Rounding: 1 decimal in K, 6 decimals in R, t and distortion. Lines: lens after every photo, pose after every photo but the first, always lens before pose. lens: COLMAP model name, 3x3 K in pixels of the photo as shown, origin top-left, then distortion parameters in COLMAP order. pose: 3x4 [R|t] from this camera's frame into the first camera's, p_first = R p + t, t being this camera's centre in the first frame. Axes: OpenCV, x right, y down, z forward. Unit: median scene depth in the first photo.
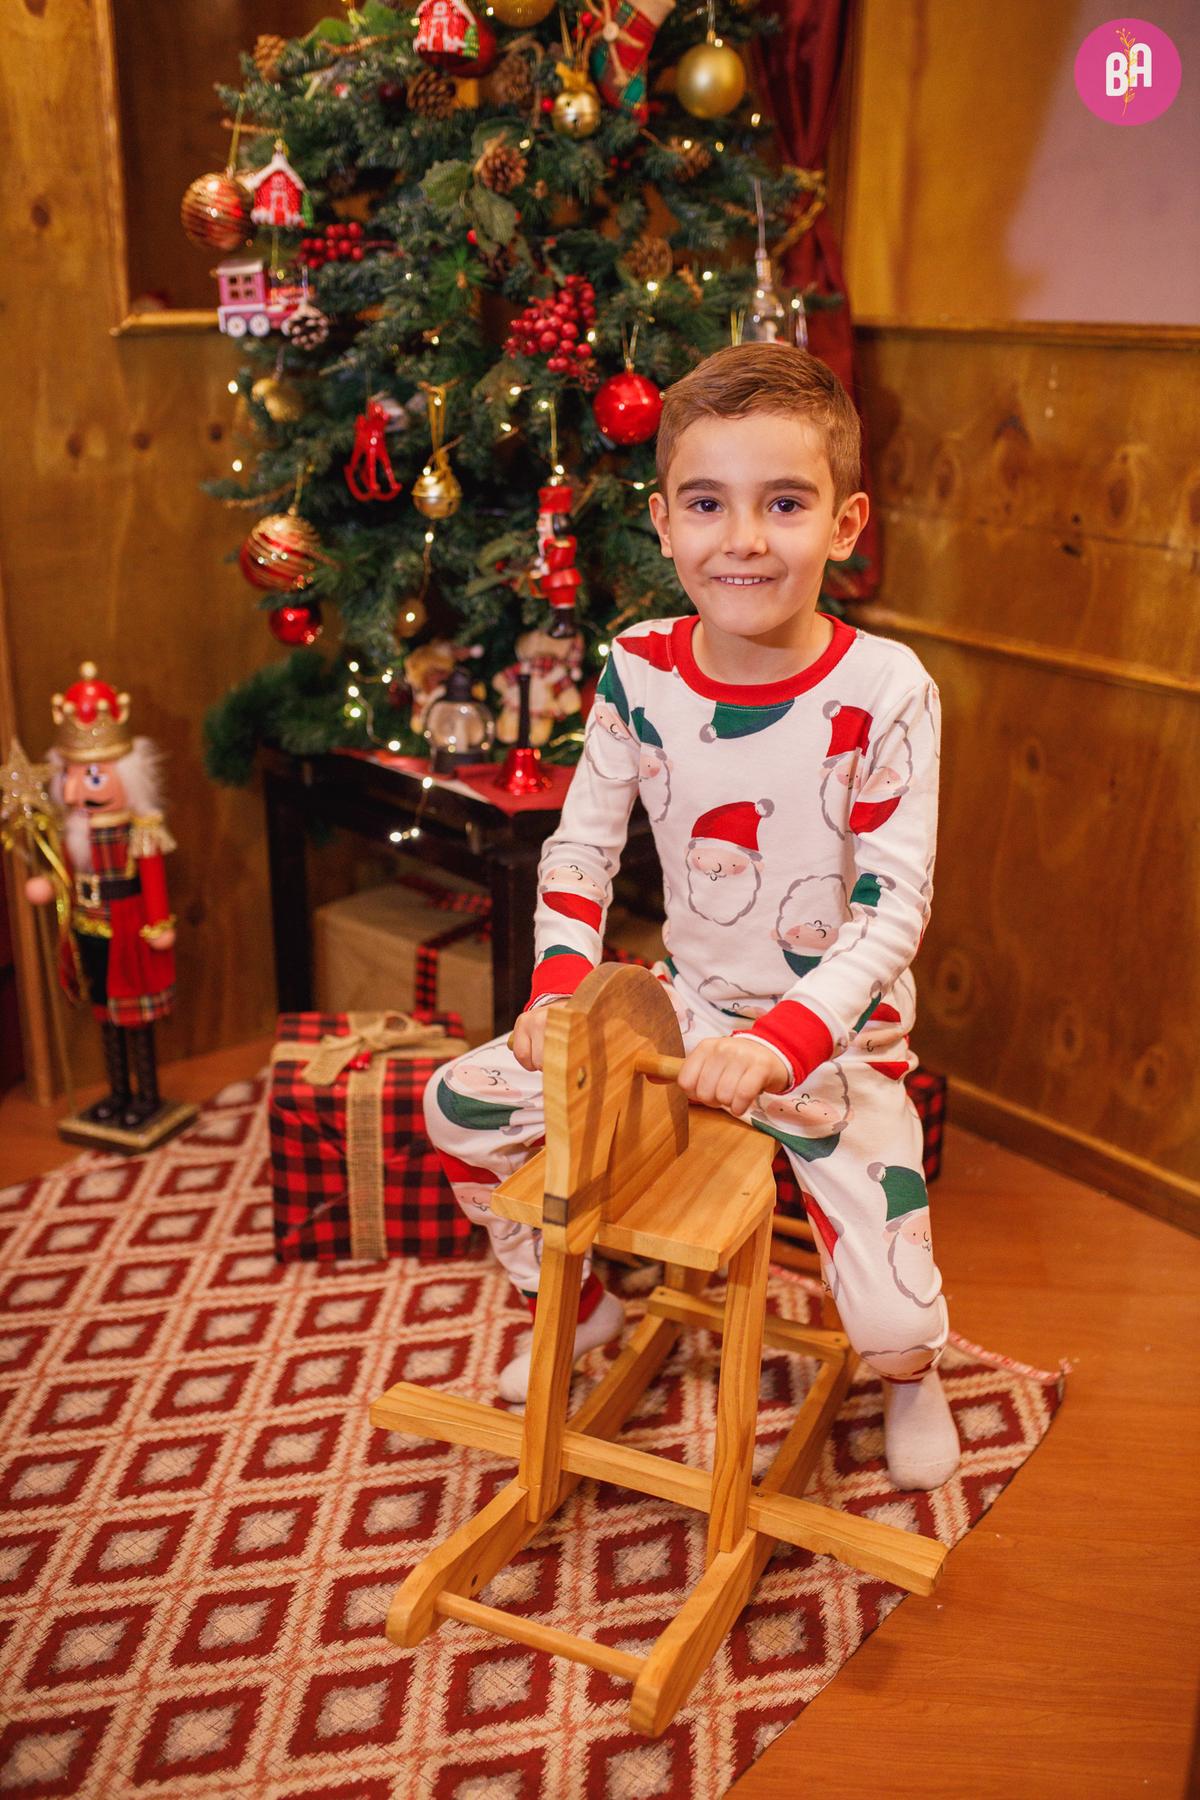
lens RADIAL K [[1794.4, 0, 601.7], [0, 1794.4, 903.4], [0, 0, 1]] dist [-0.018086, 0.000000]
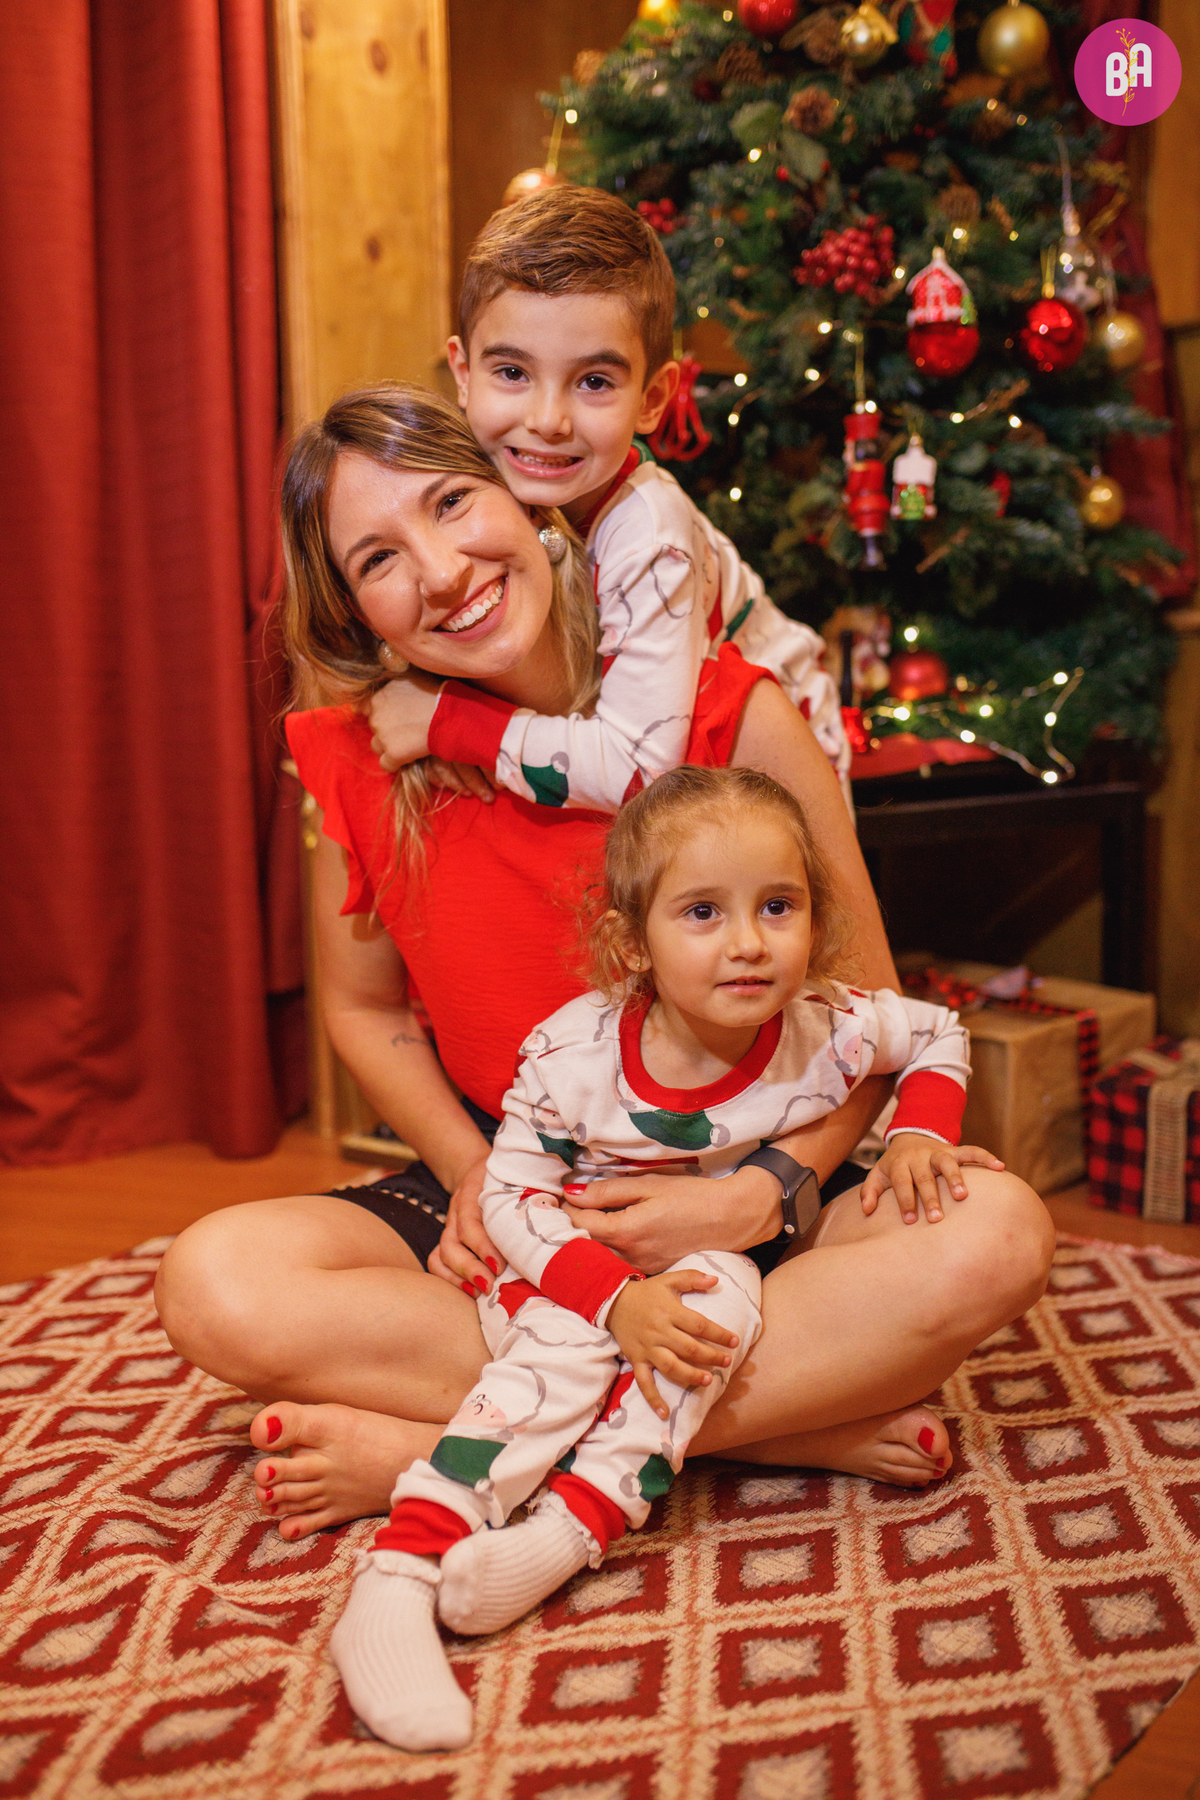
lens RADIAL K [[1794.4, 0, 595.0], [0, 1794.4, 890.8], [0, 0, 1]] dist [-0.018086, 0.000000]
pose [[0.988476, -0.008041, -0.151164, -0.024511], [-0.024643, 0.976720, -0.213099, 0.228956], [0.149359, 0.214368, 0.965266, 0.071054]]
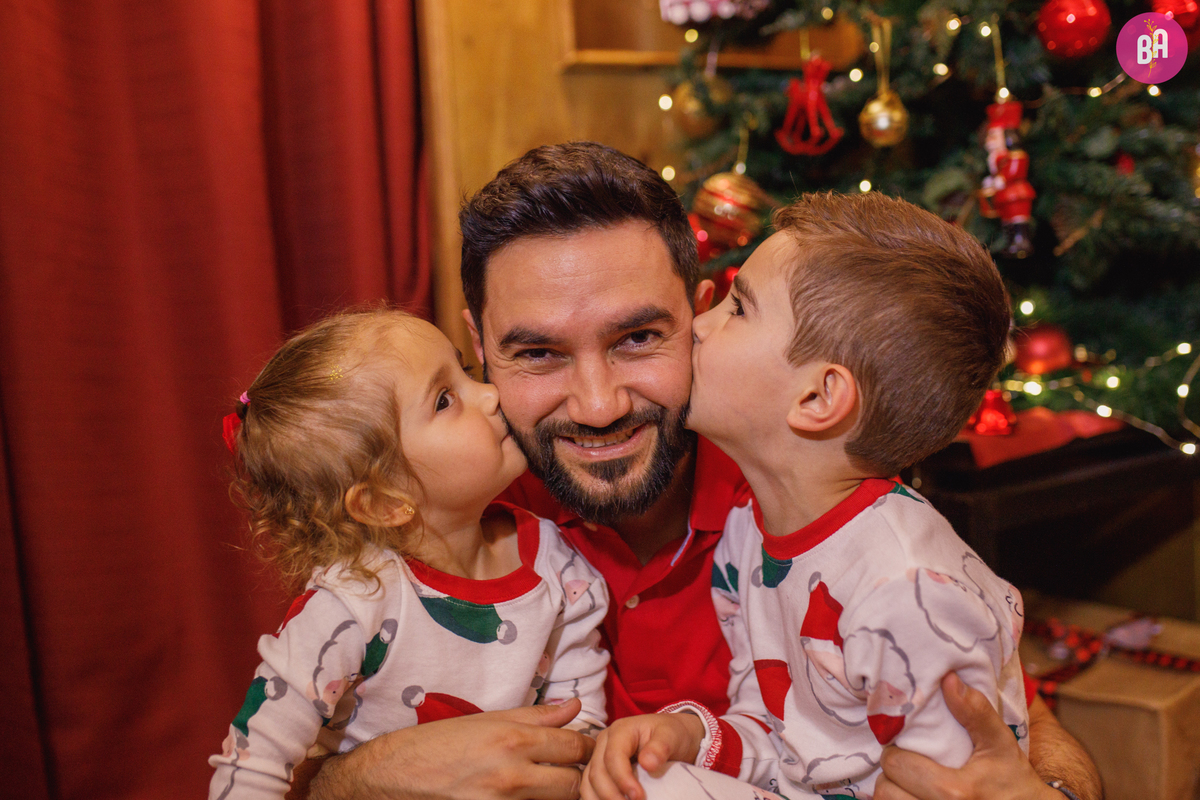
lens RADIAL K [[1288.3, 0, 634.5], [0, 1288.3, 382.5], [0, 0, 1]] dist [-0.041425, 0.000000]
pose [[0.986208, -0.052490, -0.156969, -0.118981], [0.010688, 0.966598, -0.256073, 0.094496], [0.165167, 0.250863, 0.953828, 0.304668]]
